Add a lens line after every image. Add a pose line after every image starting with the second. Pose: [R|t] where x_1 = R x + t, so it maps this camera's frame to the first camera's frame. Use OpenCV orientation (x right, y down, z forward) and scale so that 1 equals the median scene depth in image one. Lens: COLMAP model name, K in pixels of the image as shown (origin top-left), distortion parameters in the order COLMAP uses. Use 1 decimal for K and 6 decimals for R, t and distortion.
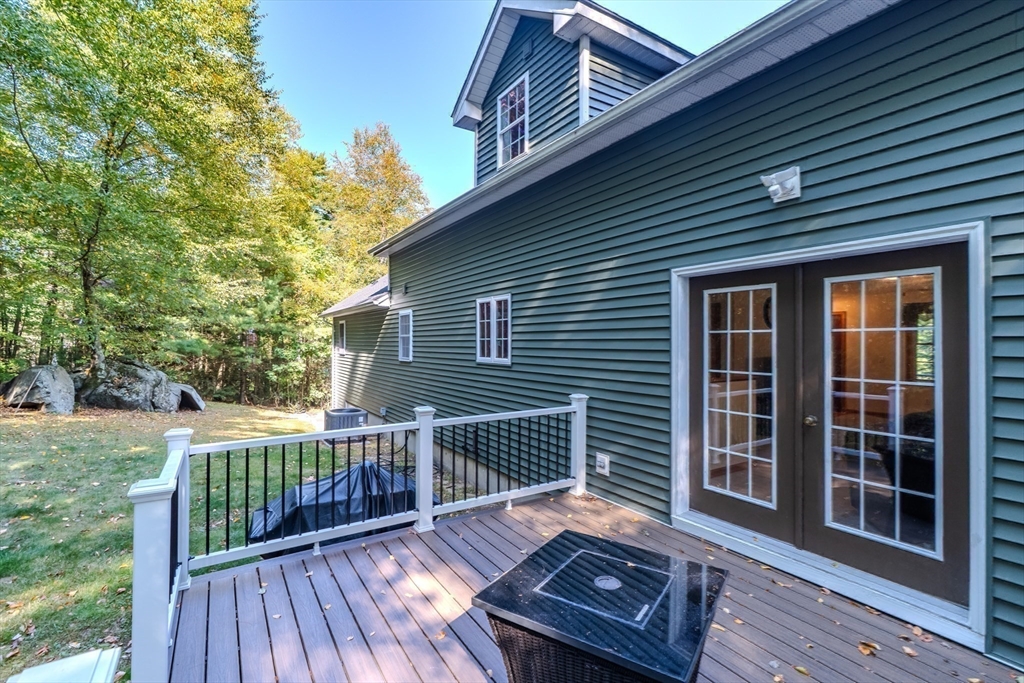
lens RADIAL K [[461.9, 0, 511.5], [0, 461.9, 337.9], [0, 0, 1]] dist [-0.001243, -0.000032]
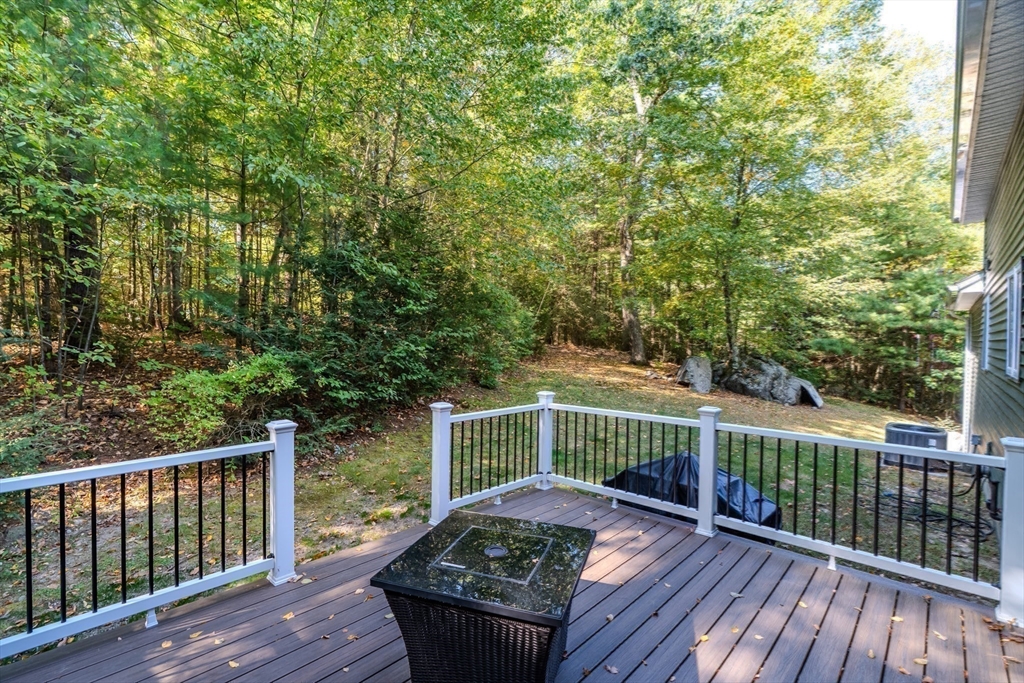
lens RADIAL K [[466.3, 0, 522.5], [0, 466.3, 346.4], [0, 0, 1]] dist [-0.001934, -0.000279]
pose [[0.263412, 0.019959, -0.964477, 0.176181], [-0.001384, 0.999793, 0.020312, 0.001590], [0.964682, -0.004016, 0.263385, 0.103538]]
